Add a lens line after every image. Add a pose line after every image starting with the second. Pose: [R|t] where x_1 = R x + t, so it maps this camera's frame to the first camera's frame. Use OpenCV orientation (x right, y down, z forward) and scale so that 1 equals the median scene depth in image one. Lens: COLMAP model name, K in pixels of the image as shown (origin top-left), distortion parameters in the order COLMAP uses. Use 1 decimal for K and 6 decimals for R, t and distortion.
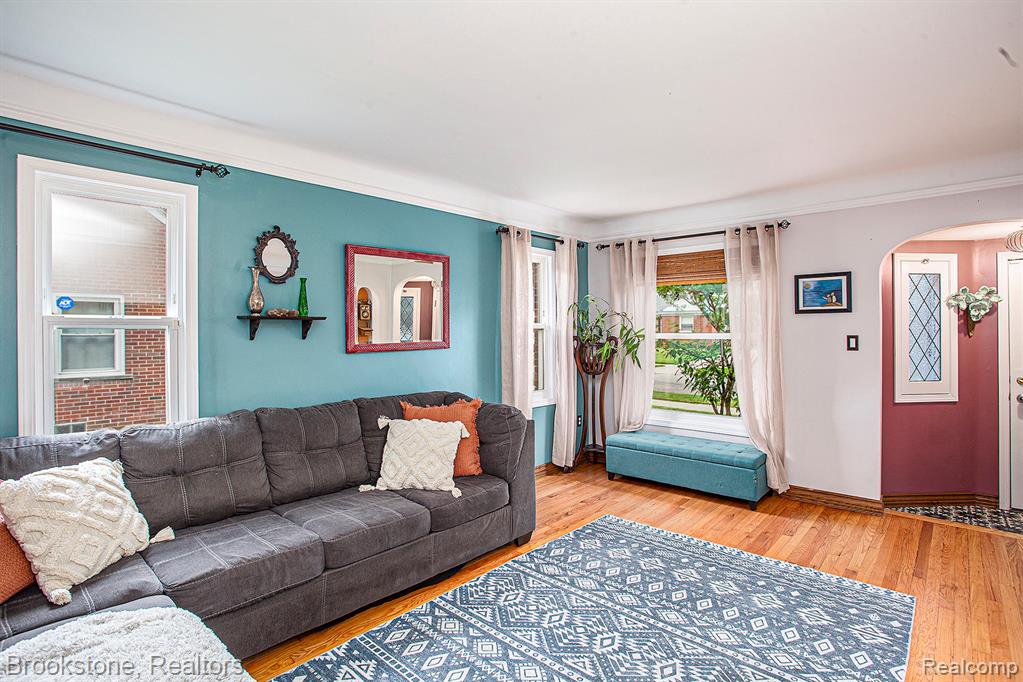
lens RADIAL K [[509.6, 0, 501.2], [0, 509.6, 321.4], [0, 0, 1]] dist [-0.060844, 0.022135]
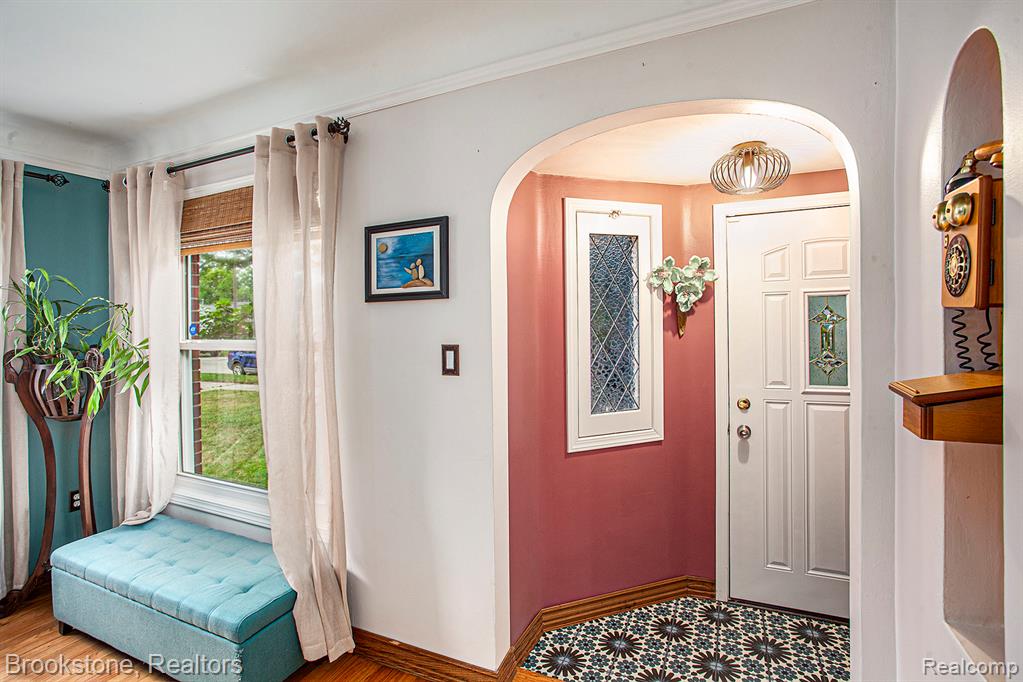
lens RADIAL K [[509.6, 0, 494.4], [0, 509.6, 317.9], [0, 0, 1]] dist [-0.060844, 0.022135]
pose [[0.955758, -0.015815, 0.293730, 0.556259], [0.012346, 0.999830, 0.013659, -0.004969], [-0.293896, -0.009429, 0.955791, 0.463899]]
